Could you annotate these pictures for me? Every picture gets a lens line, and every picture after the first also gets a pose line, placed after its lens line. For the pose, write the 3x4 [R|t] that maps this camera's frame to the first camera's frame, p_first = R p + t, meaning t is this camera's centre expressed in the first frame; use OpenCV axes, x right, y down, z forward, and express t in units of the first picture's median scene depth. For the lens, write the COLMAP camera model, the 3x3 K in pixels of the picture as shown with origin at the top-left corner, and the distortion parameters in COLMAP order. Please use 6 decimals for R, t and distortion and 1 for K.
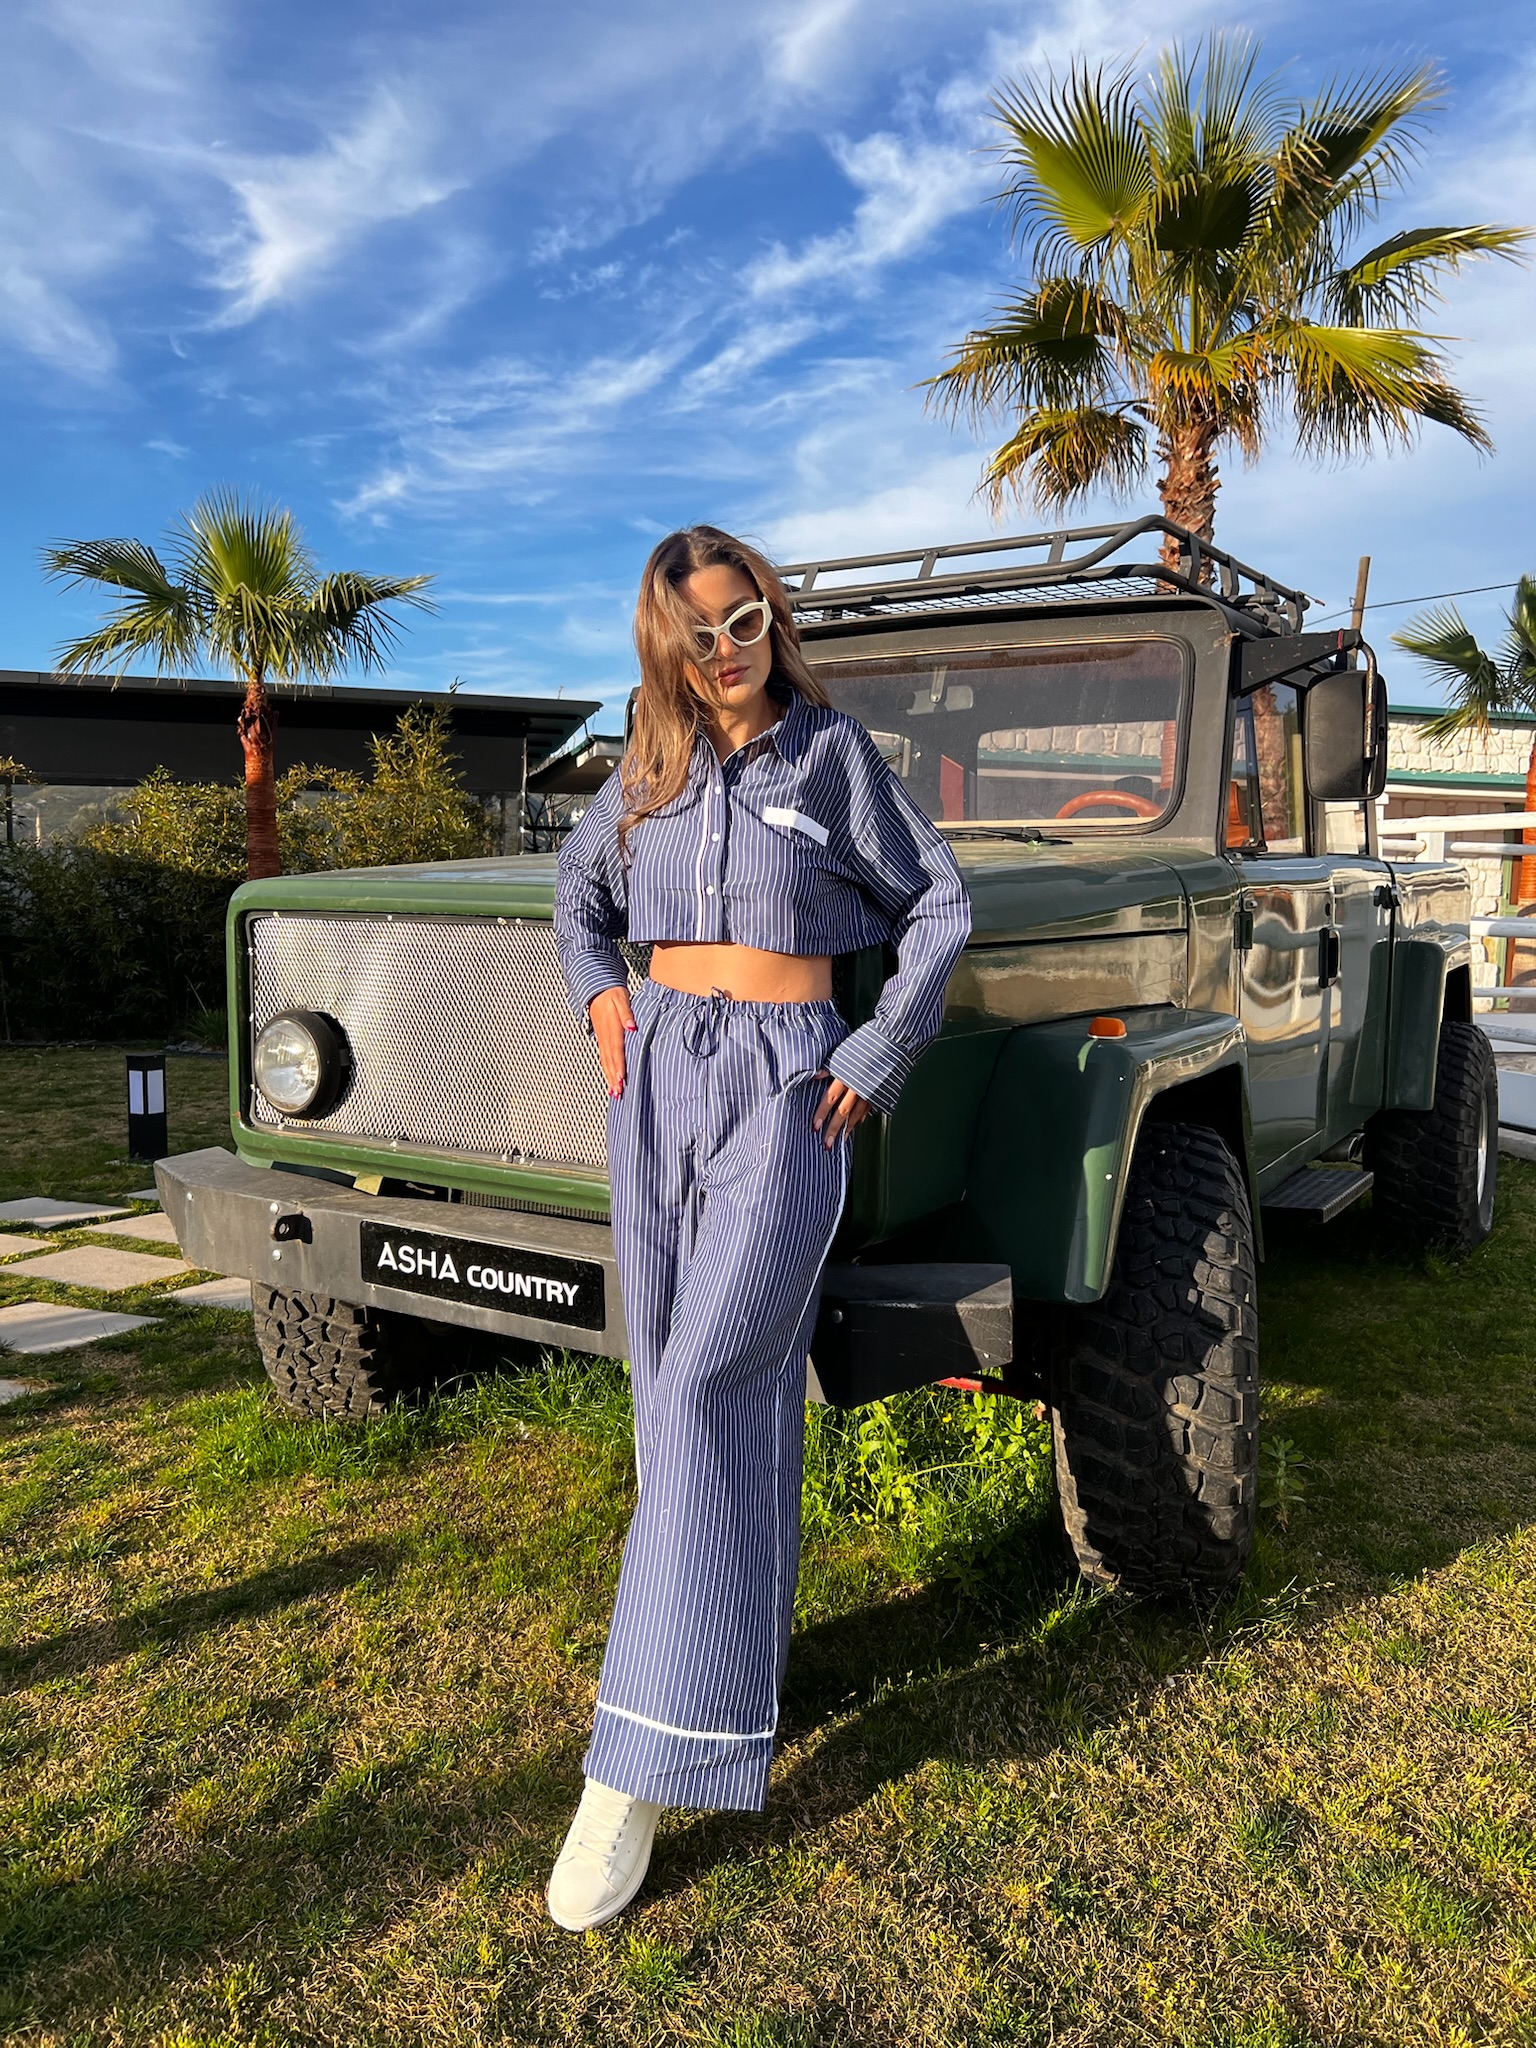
lens RADIAL K [[1542.9, 0, 768.0], [0, 1542.9, 1024.0], [0, 0, 1]] dist [0.006729, 0.000678]
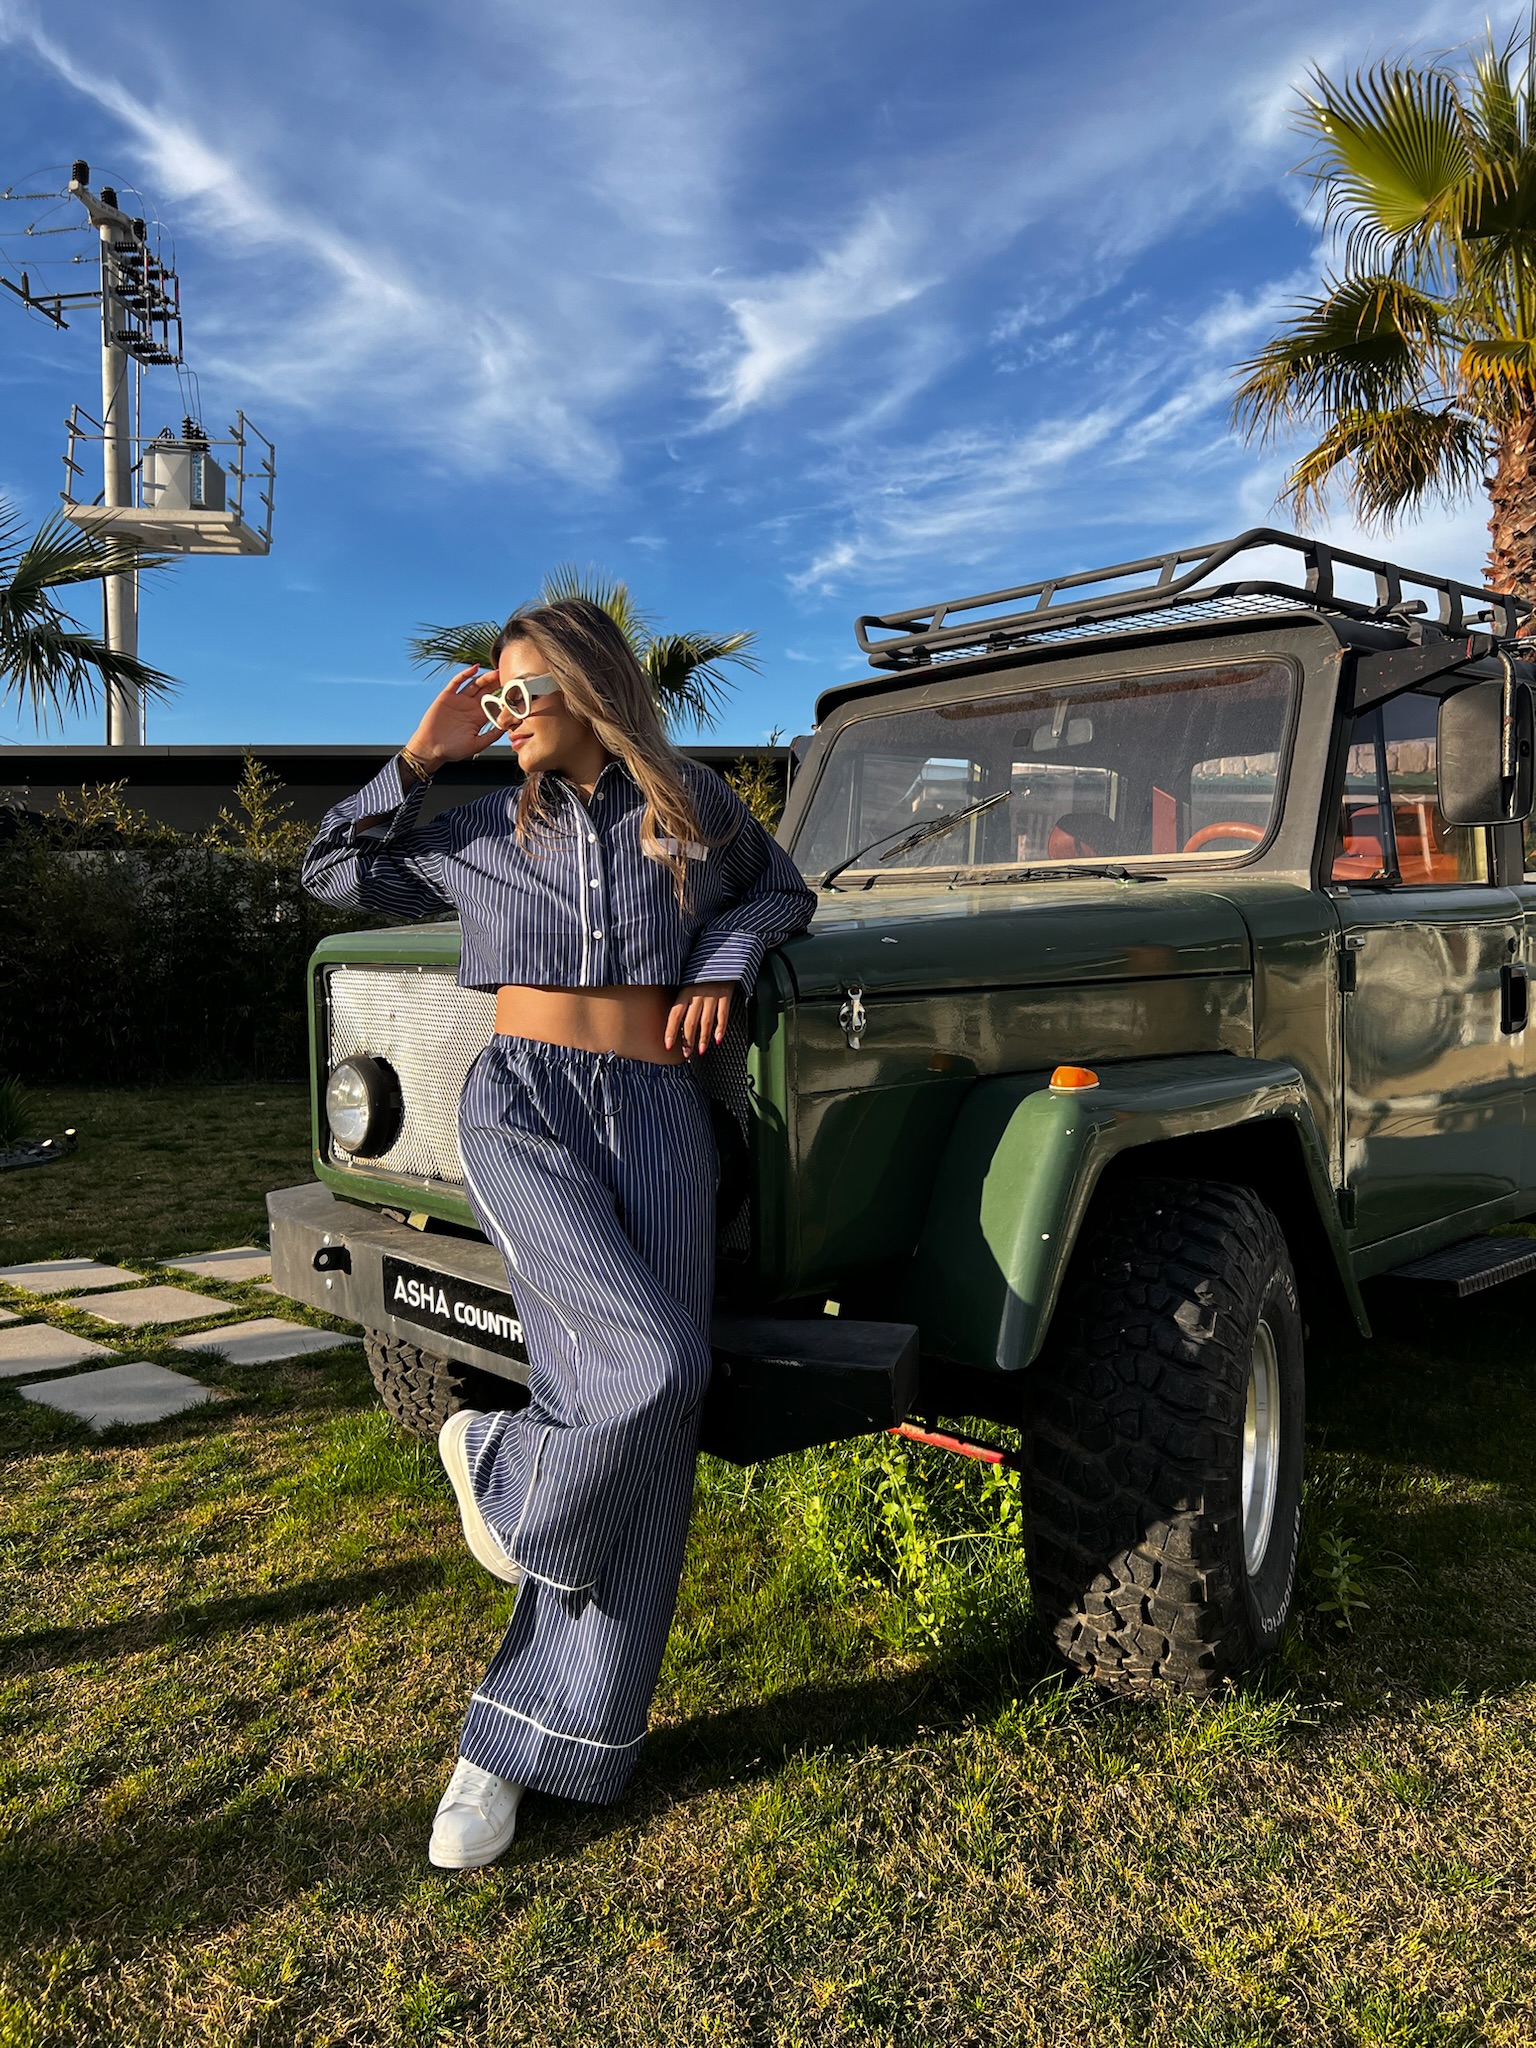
lens RADIAL K [[1542.5, 0, 757.9], [0, 1542.5, 1012.0], [0, 0, 1]] dist [0.003079, -0.001270]
pose [[0.966116, -0.004221, -0.258072, 0.255303], [-0.004420, 0.999449, -0.032896, -0.005583], [0.258069, 0.032922, 0.965565, 0.036645]]
